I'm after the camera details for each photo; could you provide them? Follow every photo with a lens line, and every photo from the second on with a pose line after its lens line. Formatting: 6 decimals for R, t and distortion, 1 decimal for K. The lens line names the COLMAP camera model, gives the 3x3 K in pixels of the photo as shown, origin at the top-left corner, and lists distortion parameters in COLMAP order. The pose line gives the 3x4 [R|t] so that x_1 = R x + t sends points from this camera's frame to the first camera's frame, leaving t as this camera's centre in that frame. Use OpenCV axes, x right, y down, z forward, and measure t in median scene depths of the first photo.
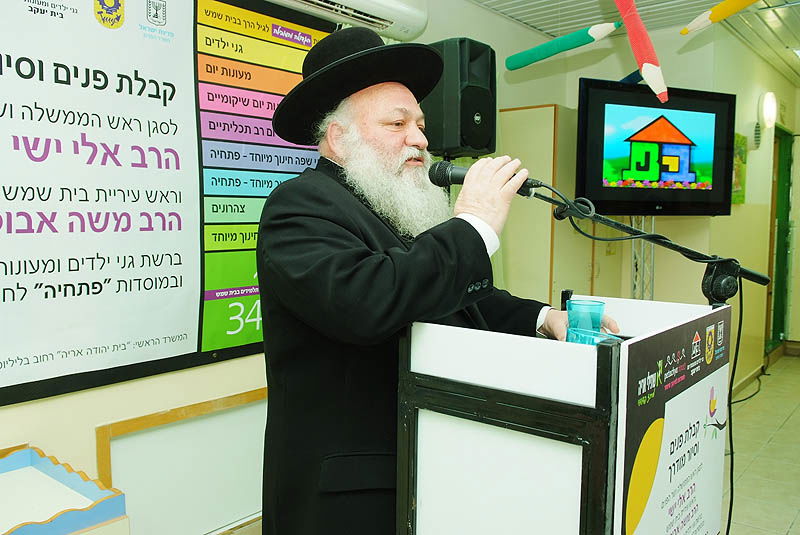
lens RADIAL K [[664.5, 0, 399.9], [0, 664.5, 279.6], [0, 0, 1]] dist [-0.003923, -0.005552]
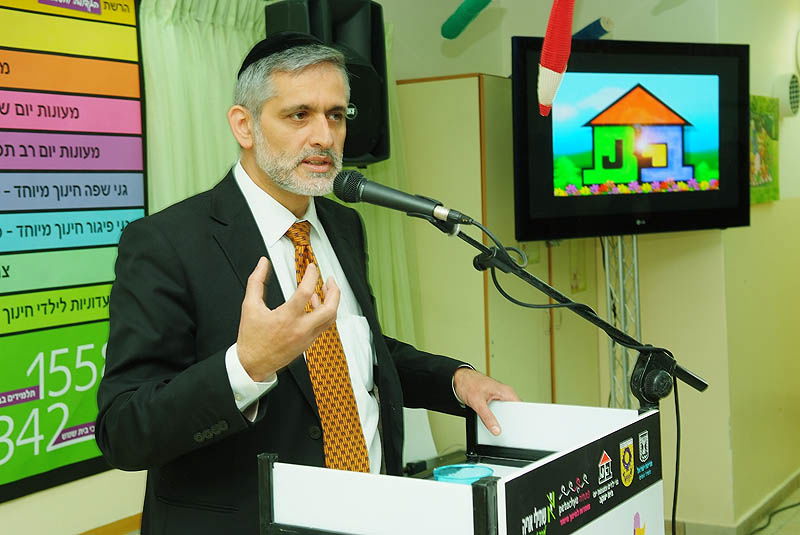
lens RADIAL K [[1169.3, 0, 400.0], [0, 1169.3, 267.5], [0, 0, 1]] dist [0.130635, 0.000647]
pose [[0.990889, -0.042148, 0.127915, -0.000903], [0.047116, 0.998238, -0.036060, -0.034874], [-0.126170, 0.041758, 0.991129, -0.147162]]
